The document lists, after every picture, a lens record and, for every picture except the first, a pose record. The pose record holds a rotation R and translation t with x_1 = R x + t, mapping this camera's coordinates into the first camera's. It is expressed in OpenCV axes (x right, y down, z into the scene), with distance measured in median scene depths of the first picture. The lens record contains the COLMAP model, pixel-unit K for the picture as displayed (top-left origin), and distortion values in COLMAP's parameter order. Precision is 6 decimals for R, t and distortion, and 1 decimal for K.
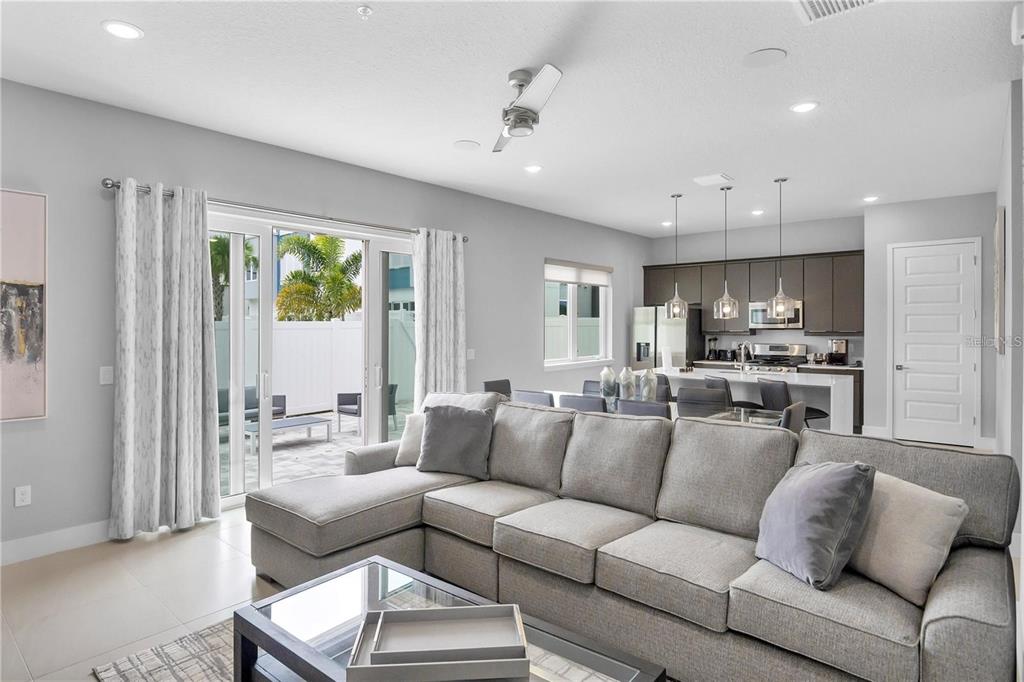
lens RADIAL K [[571.2, 0, 509.5], [0, 571.2, 325.9], [0, 0, 1]] dist [-0.020174, 0.001765]
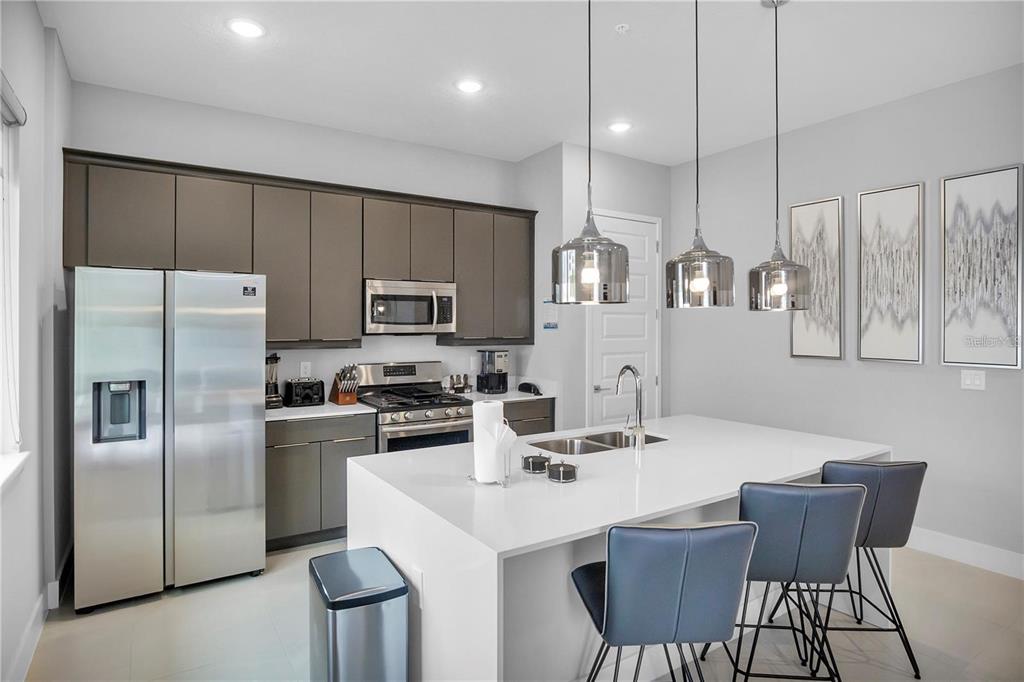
lens RADIAL K [[571.2, 0, 509.5], [0, 571.2, 325.9], [0, 0, 1]] dist [-0.020174, 0.001765]
pose [[0.290792, 0.002498, 0.956783, -0.003800], [-0.002321, 0.999995, -0.001905, -0.001271], [-0.956783, -0.001667, 0.290797, 0.780575]]
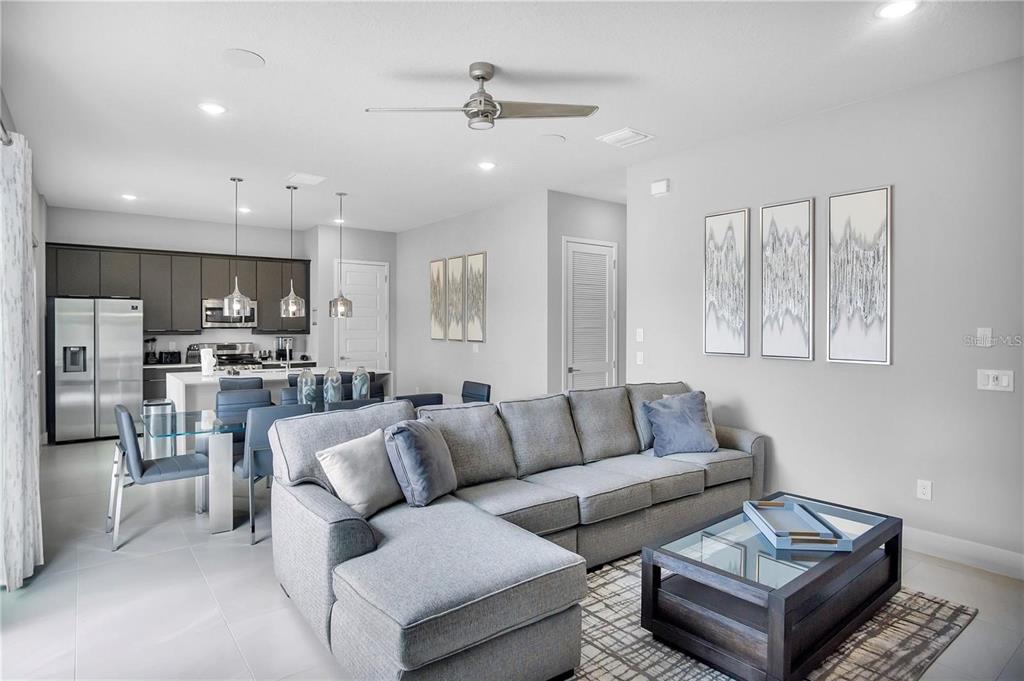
lens RADIAL K [[571.2, 0, 509.5], [0, 571.2, 325.4], [0, 0, 1]] dist [-0.020174, 0.001765]
pose [[0.212813, 0.001184, 0.977092, -0.407819], [-0.001448, 0.999999, -0.000896, 0.001496], [-0.977092, -0.001224, 0.212814, 0.319207]]
